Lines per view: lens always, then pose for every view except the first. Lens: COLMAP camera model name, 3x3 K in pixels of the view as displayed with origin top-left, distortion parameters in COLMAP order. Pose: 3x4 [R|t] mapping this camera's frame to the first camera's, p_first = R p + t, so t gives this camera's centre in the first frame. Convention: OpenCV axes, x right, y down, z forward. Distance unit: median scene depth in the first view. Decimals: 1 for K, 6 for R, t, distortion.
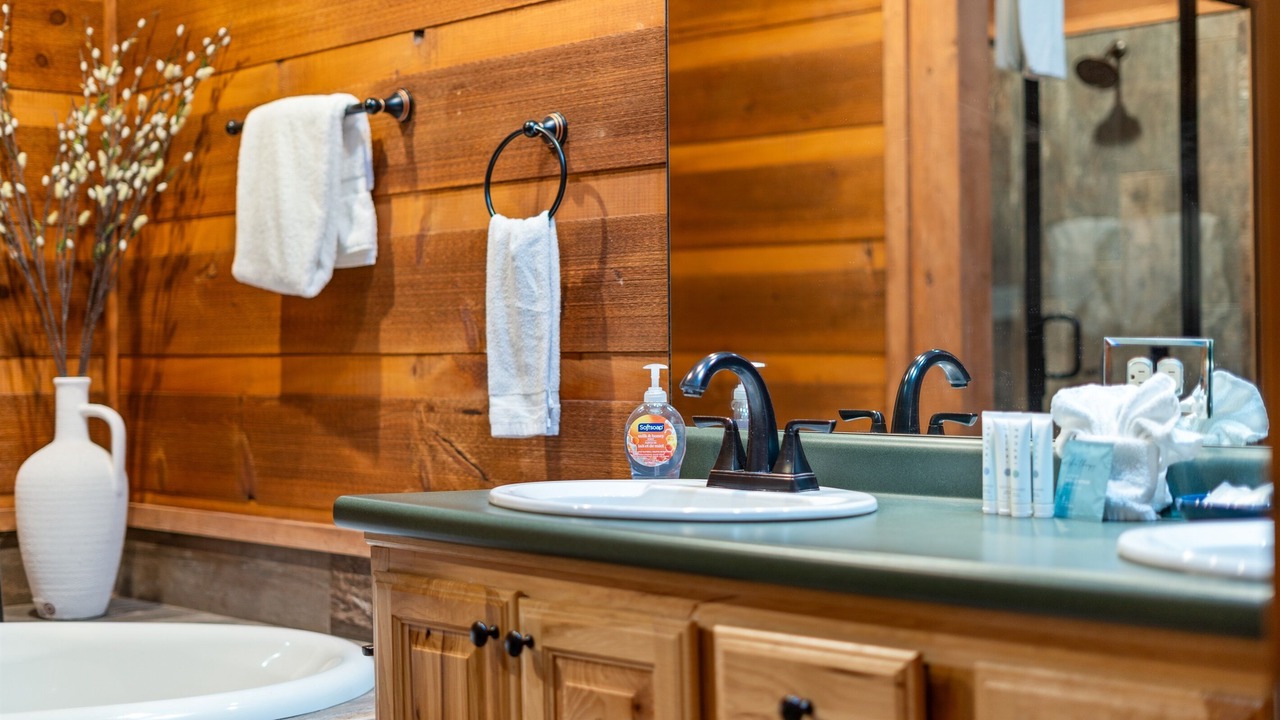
lens RADIAL K [[1864.6, 0, 640.0], [0, 1864.6, 360.0], [0, 0, 1]] dist [0.009298, 0.015187]
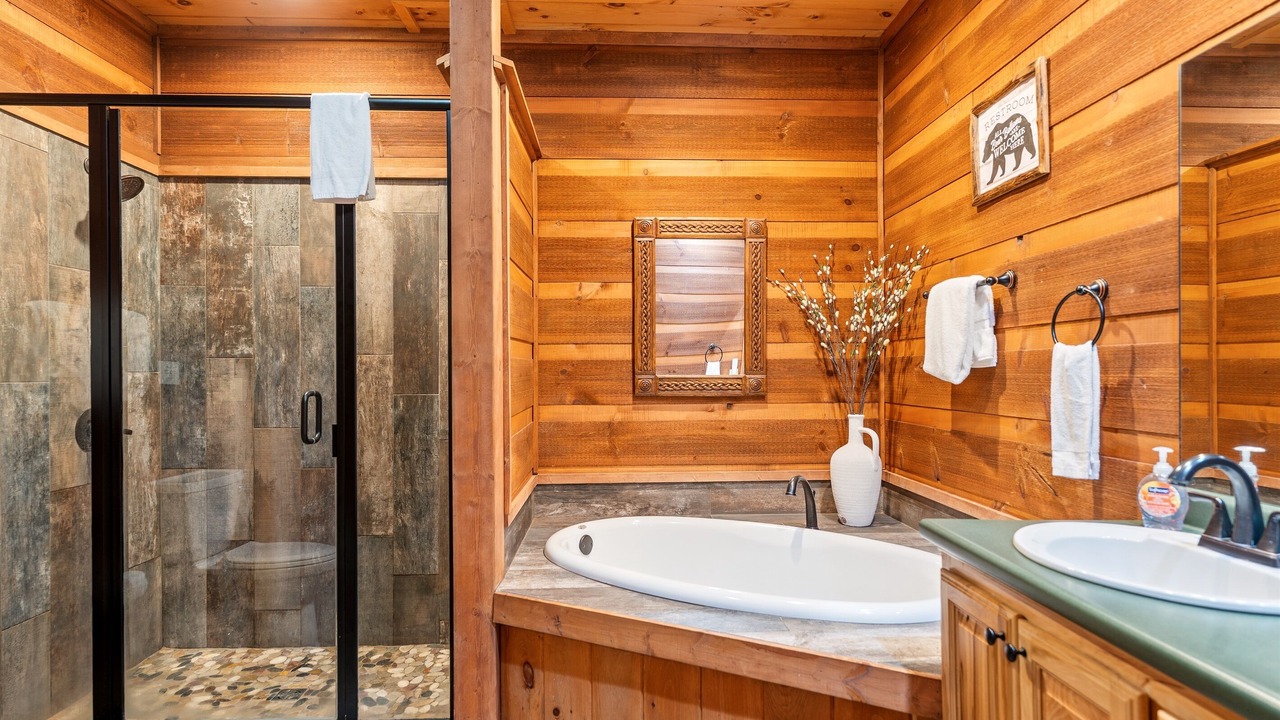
lens RADIAL K [[714.1, 0, 643.9], [0, 714.1, 377.8], [0, 0, 1]] dist [-0.001051, -0.000362]
pose [[0.765052, 0.012415, -0.643849, 0.046956], [-0.009605, 0.999923, 0.007867, -0.044169], [0.643897, 0.000166, 0.765112, 0.250667]]
